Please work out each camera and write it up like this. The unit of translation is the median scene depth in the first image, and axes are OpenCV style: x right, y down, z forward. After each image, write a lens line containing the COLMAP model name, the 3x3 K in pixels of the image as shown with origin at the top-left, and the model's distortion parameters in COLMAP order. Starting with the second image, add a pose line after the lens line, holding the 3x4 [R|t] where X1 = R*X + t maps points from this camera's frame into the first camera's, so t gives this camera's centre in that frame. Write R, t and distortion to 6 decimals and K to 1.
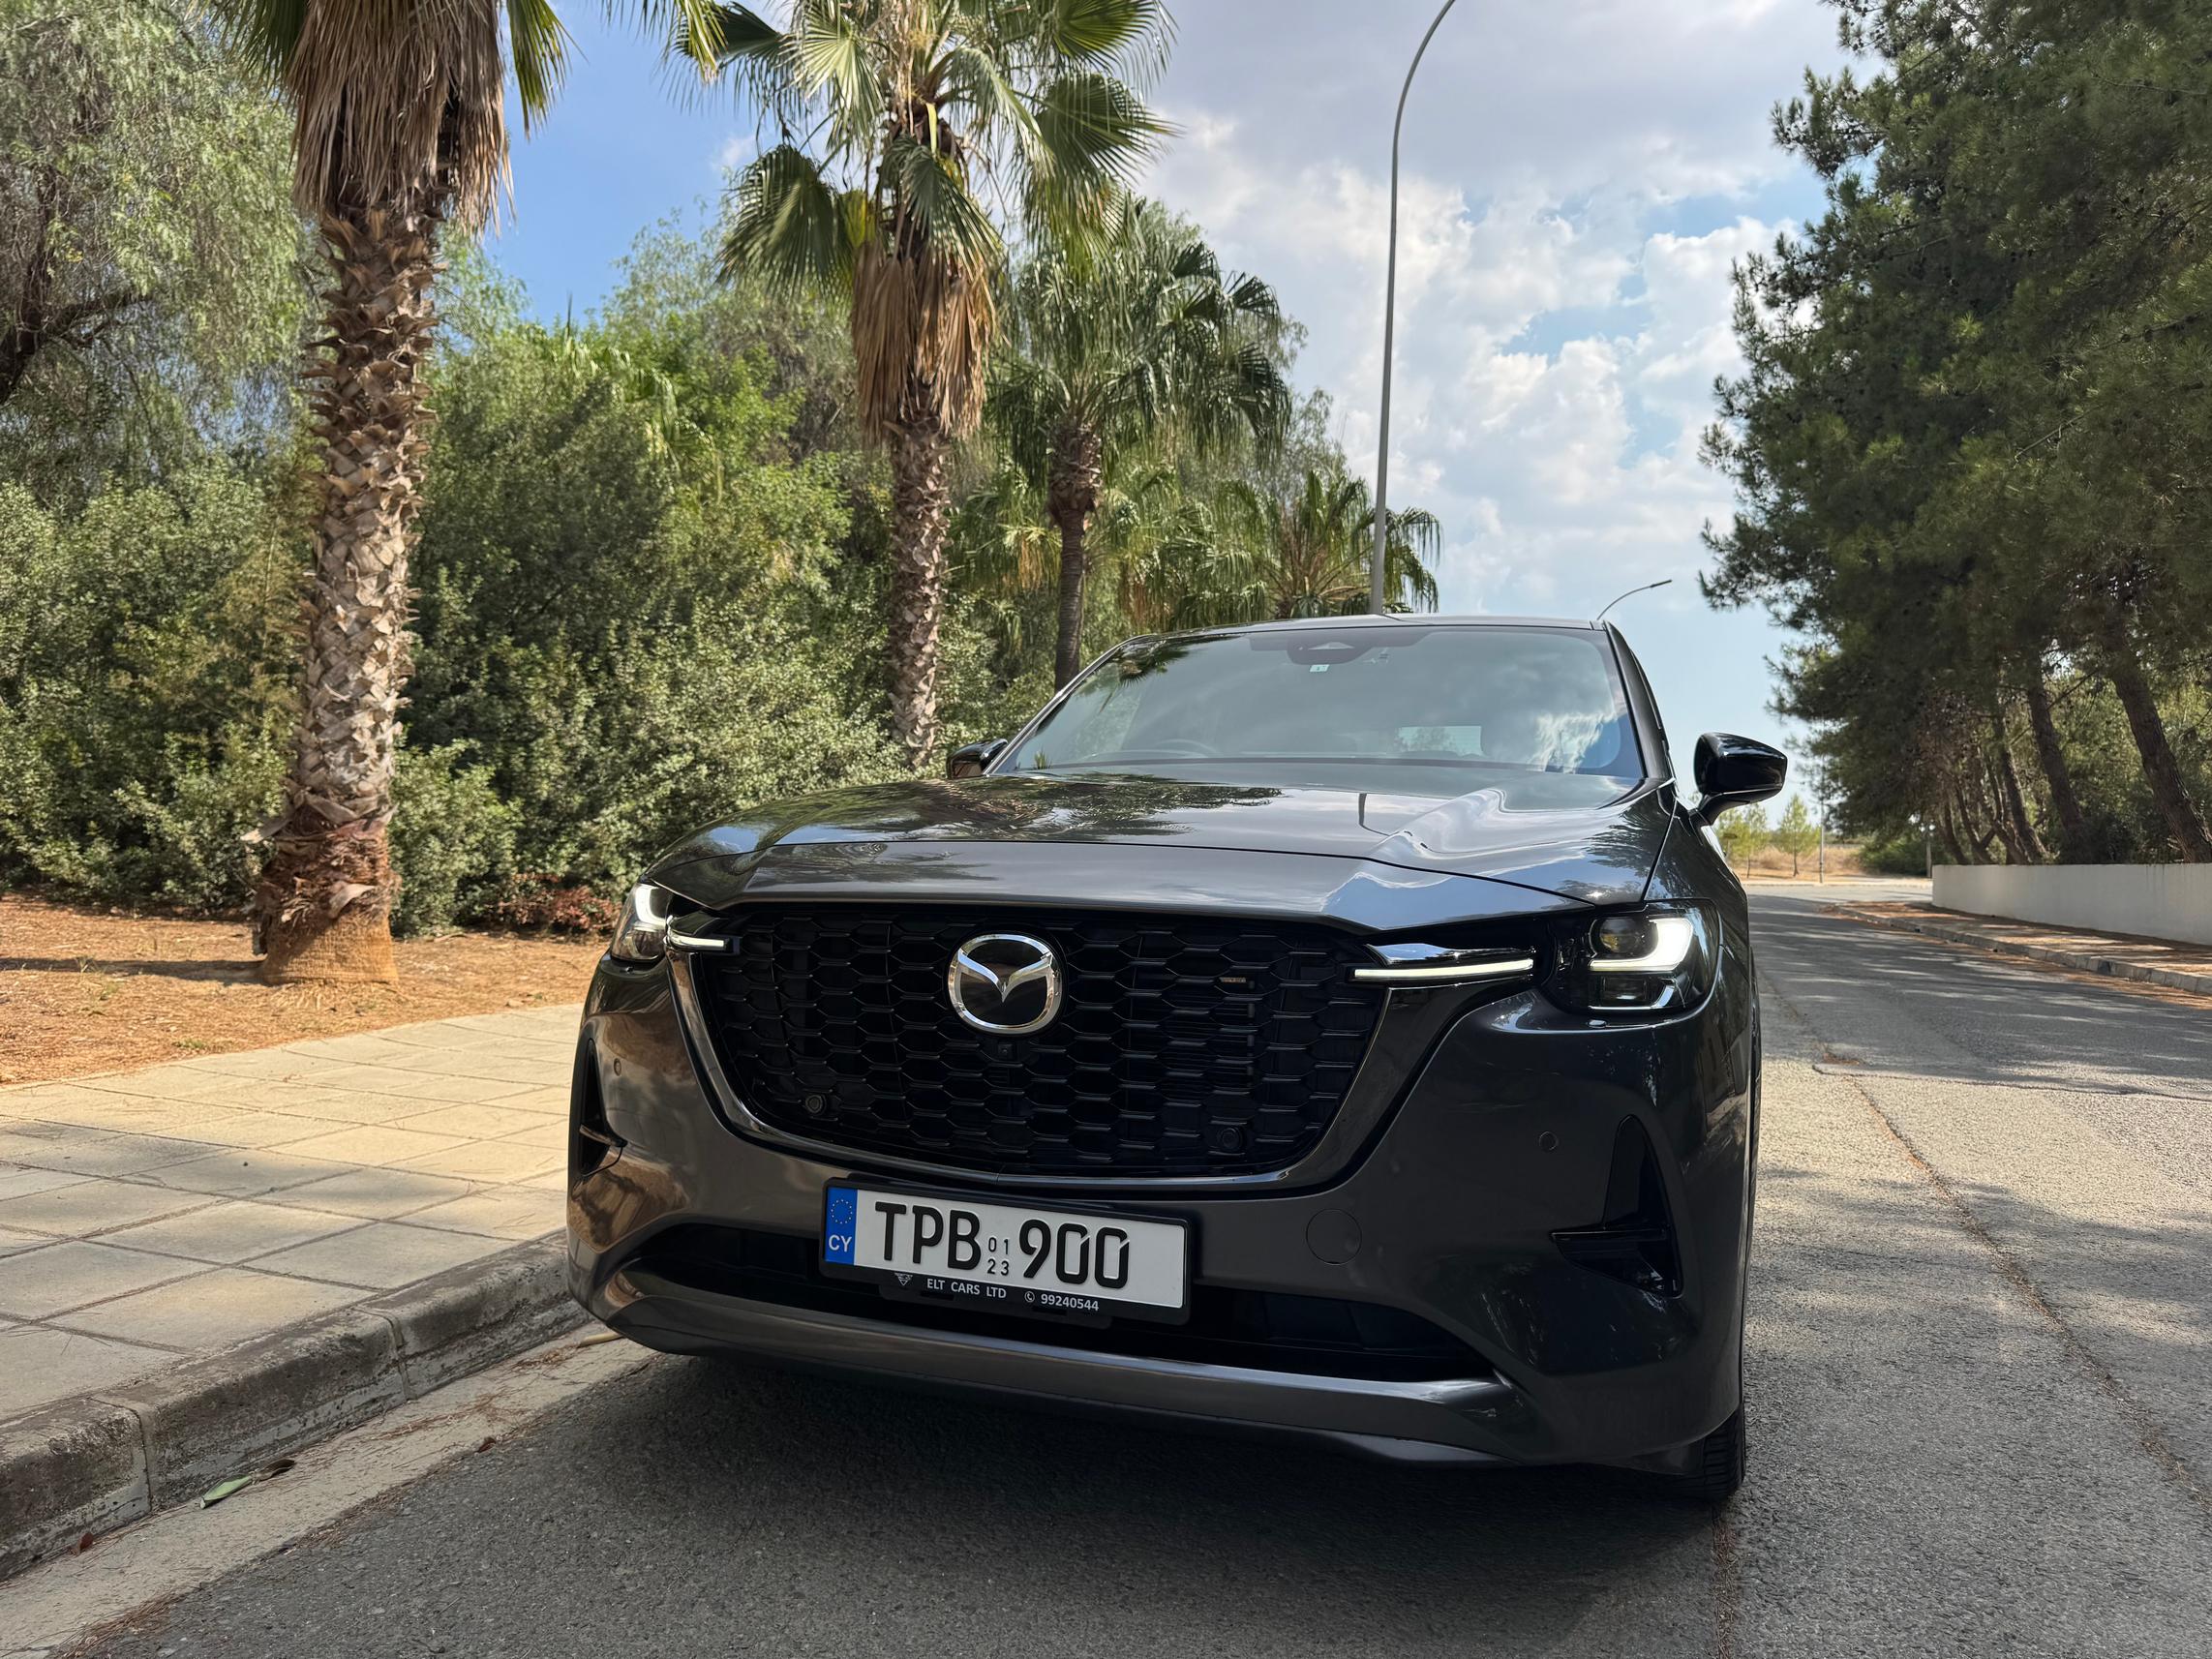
lens RADIAL K [[1571.2, 0, 1177.9], [0, 1571.2, 826.7], [0, 0, 1]] dist [0.095583, -0.104023]
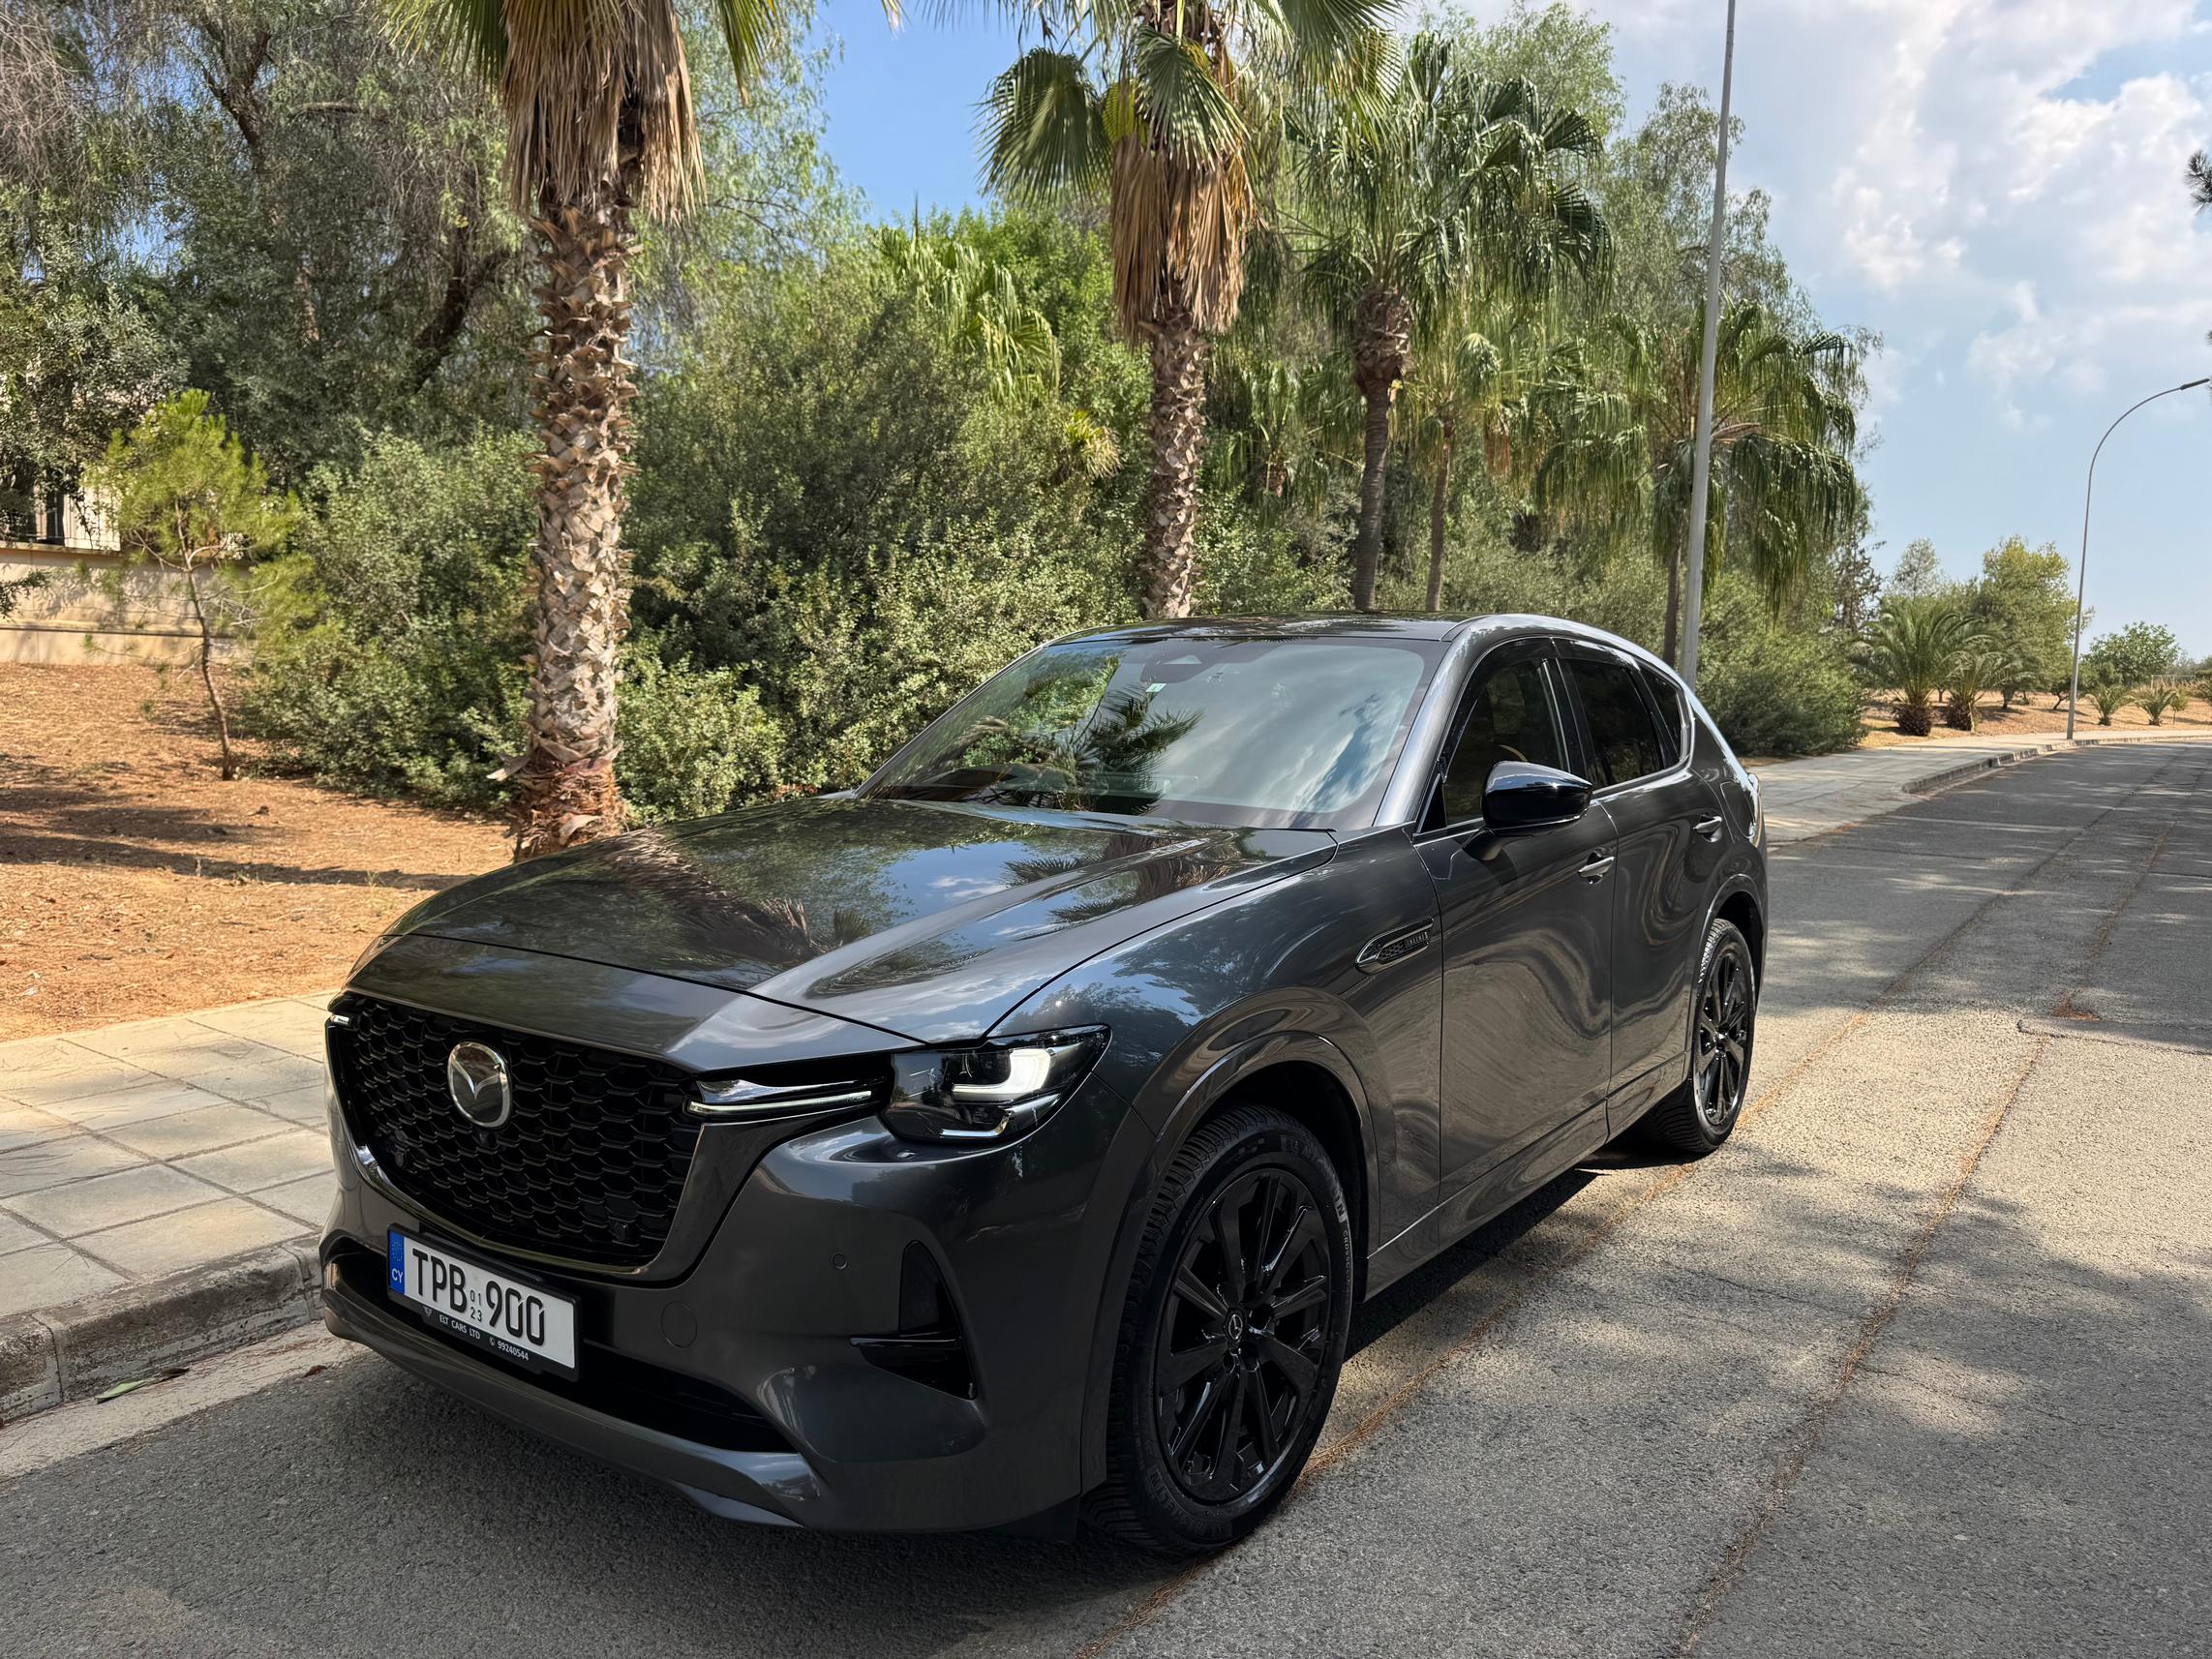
lens RADIAL K [[1579.4, 0, 1105.8], [0, 1579.4, 862.5], [0, 0, 1]] dist [0.069992, -0.082143]
pose [[0.962171, 0.019363, -0.271756, 0.162851], [0.009307, 0.994553, 0.103815, -0.045565], [0.272286, -0.102417, 0.956750, -0.001853]]
